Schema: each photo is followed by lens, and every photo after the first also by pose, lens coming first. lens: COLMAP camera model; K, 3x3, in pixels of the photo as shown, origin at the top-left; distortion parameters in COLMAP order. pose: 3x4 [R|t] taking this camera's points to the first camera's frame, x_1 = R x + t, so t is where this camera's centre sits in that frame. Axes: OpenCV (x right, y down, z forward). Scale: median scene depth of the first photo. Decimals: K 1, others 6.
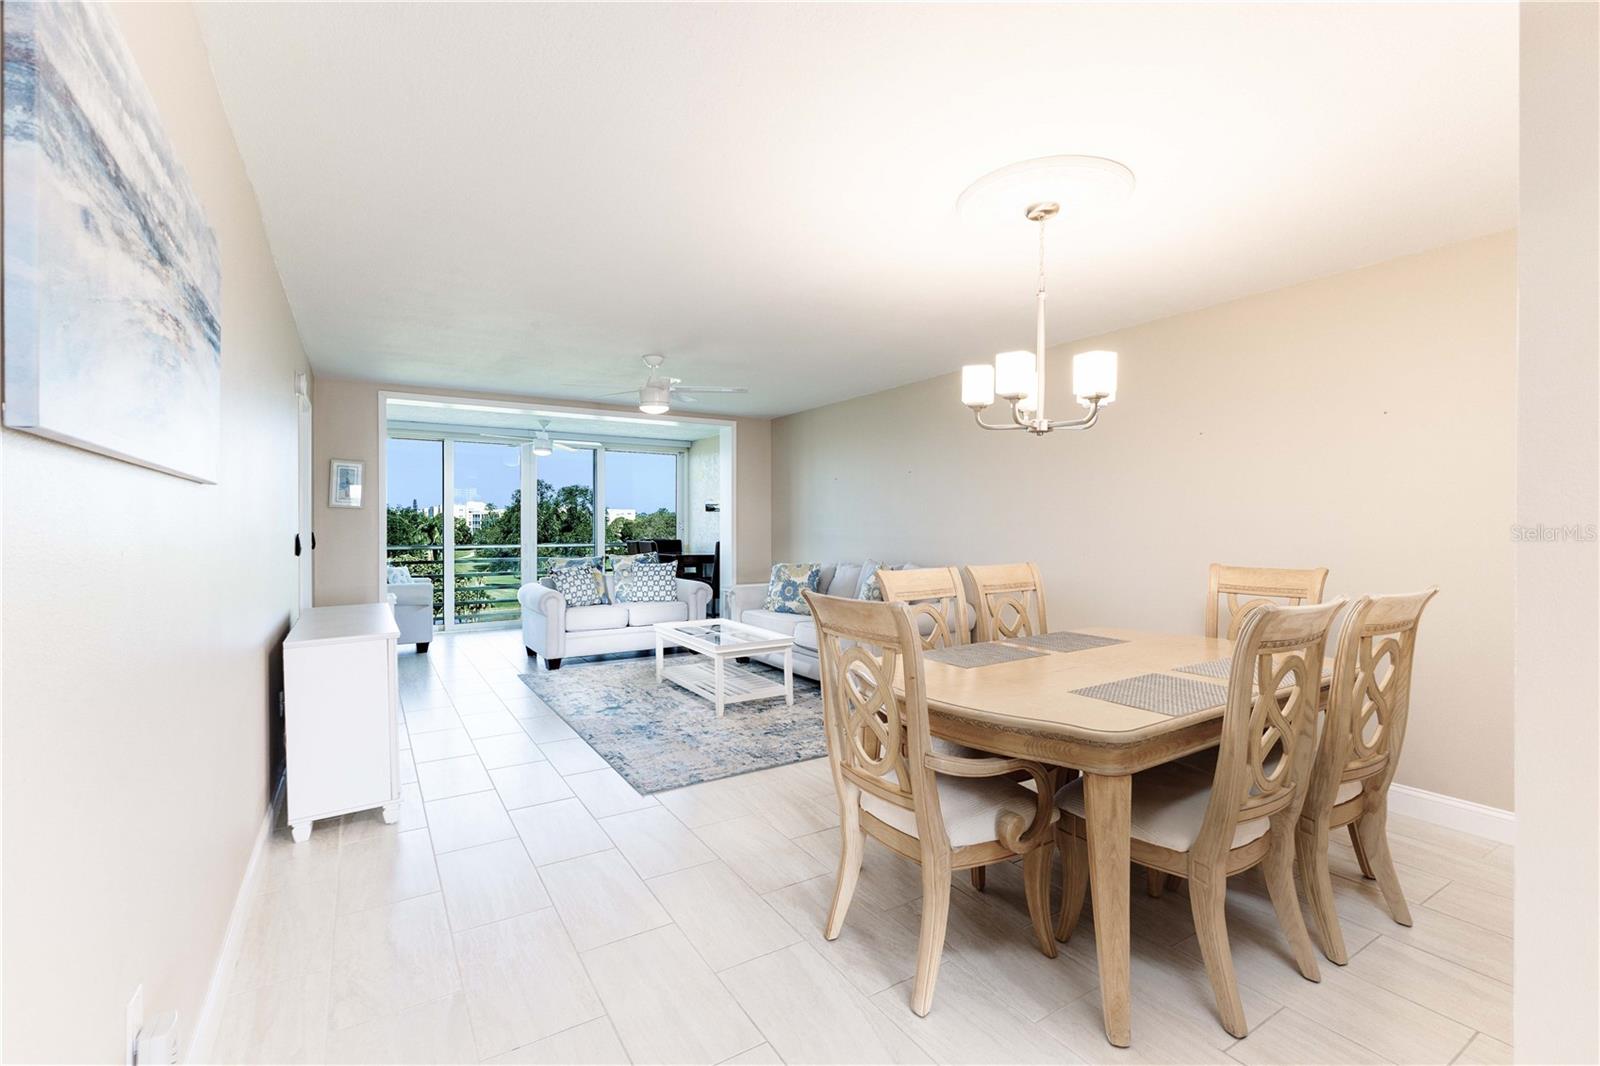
lens RADIAL K [[722.9, 0, 802.0], [0, 722.9, 527.7], [0, 0, 1]] dist [0.002361, 0.000081]
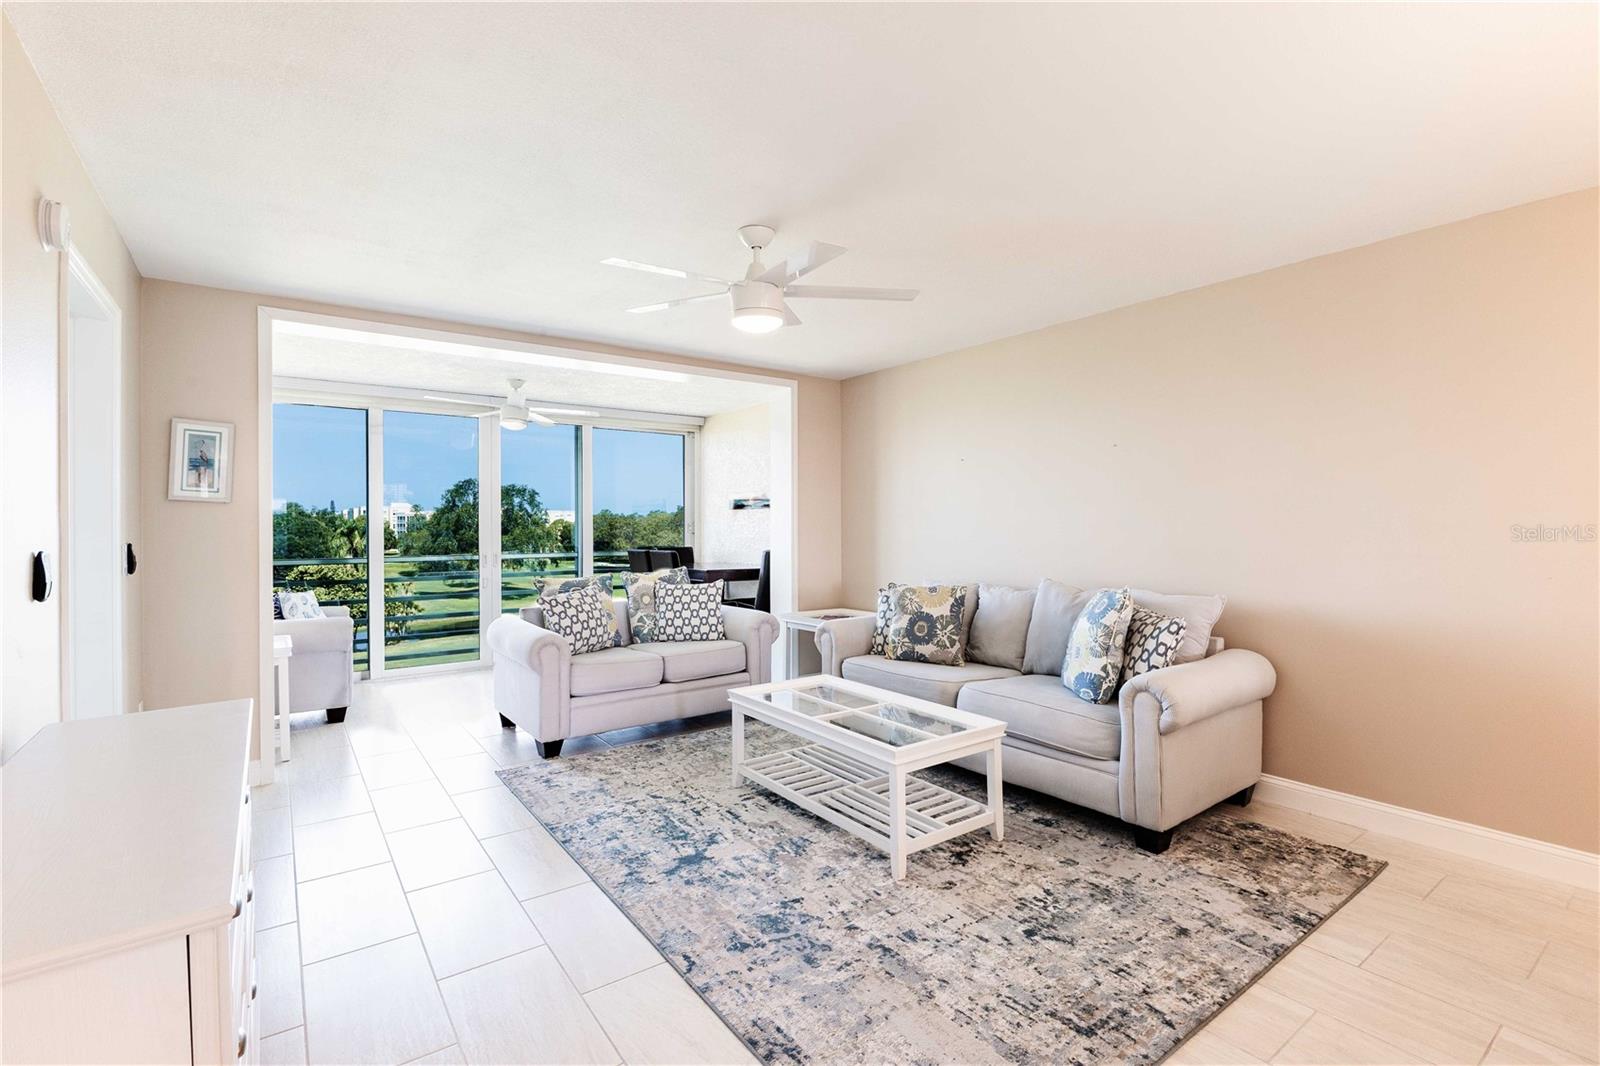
lens RADIAL K [[741.4, 0, 800.0], [0, 741.4, 533.0], [0, 0, 1]] dist [-0.004587, -0.000348]
pose [[0.997438, -0.003412, 0.071458, -0.159350], [0.003088, 0.999984, 0.004636, -0.001680], [-0.071473, -0.004404, 0.997433, 0.315088]]
